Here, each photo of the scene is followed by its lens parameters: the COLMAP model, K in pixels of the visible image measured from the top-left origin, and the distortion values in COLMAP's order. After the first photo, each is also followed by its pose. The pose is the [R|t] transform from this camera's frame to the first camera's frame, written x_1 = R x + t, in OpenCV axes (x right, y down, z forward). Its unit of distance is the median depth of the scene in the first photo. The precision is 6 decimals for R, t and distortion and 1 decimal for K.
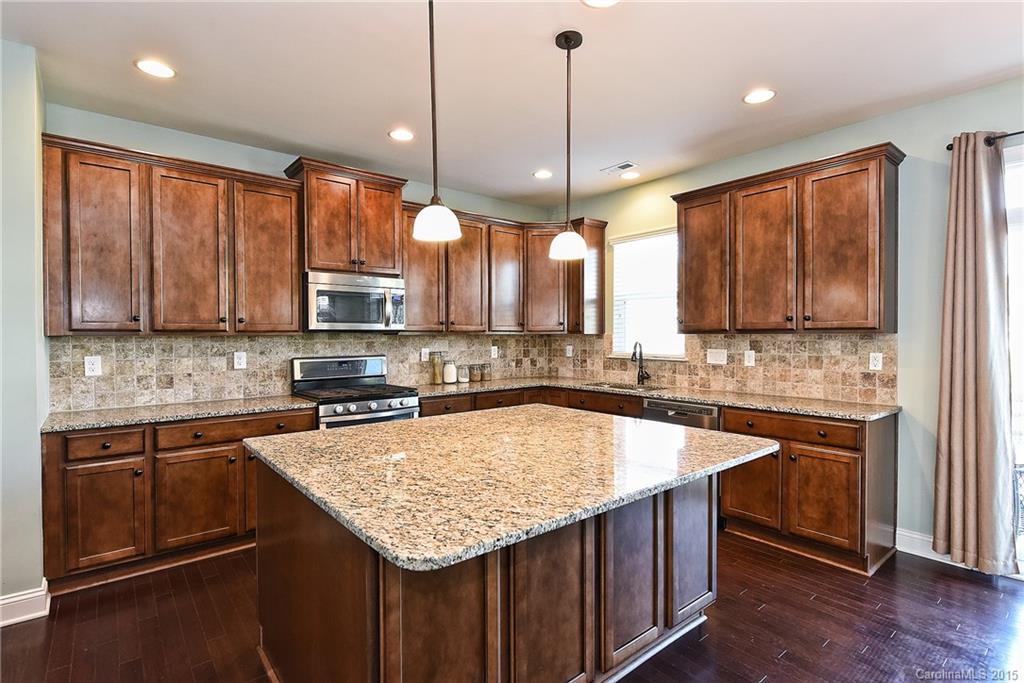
lens RADIAL K [[495.5, 0, 513.8], [0, 495.5, 341.5], [0, 0, 1]] dist [-0.000269, 0.000003]
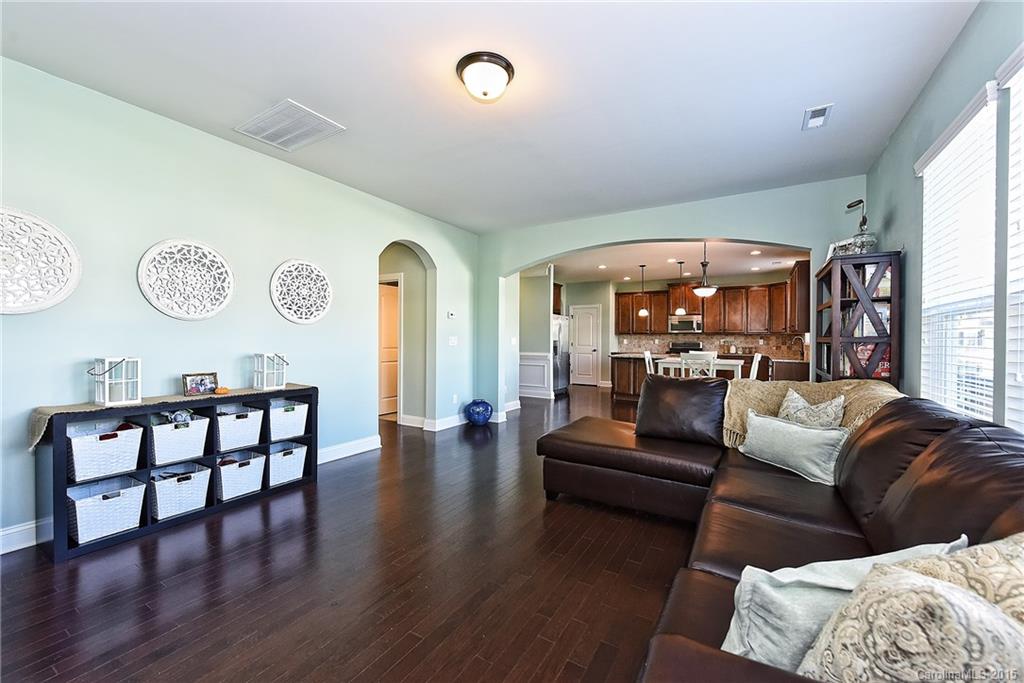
lens RADIAL K [[400.9, 0, 511.6], [0, 400.9, 339.8], [0, 0, 1]] dist [-0.006540, -0.000644]
pose [[0.325074, 0.010101, -0.945635, 1.758361], [-0.016212, 0.999856, 0.005107, 0.026784], [0.945550, 0.013670, 0.325191, -0.889970]]
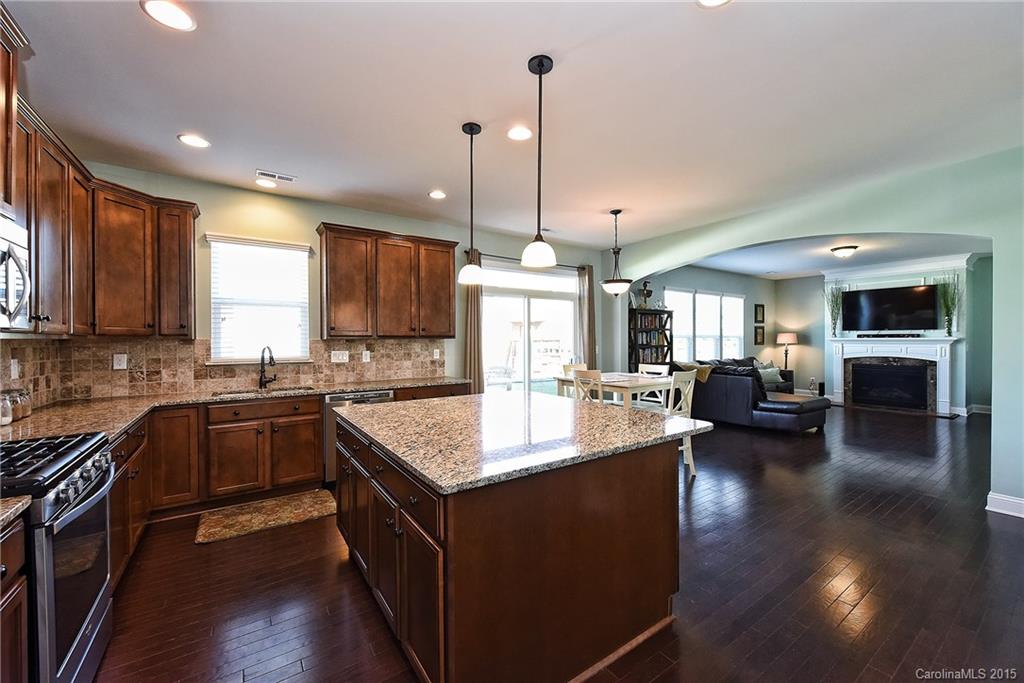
lens RADIAL K [[400.9, 0, 513.6], [0, 400.9, 341.0], [0, 0, 1]] dist [-0.006540, -0.000644]
pose [[0.083985, -0.002305, 0.996464, -0.619805], [0.016496, 0.999864, 0.000922, -0.003933], [-0.996330, 0.016360, 0.084012, 0.489834]]
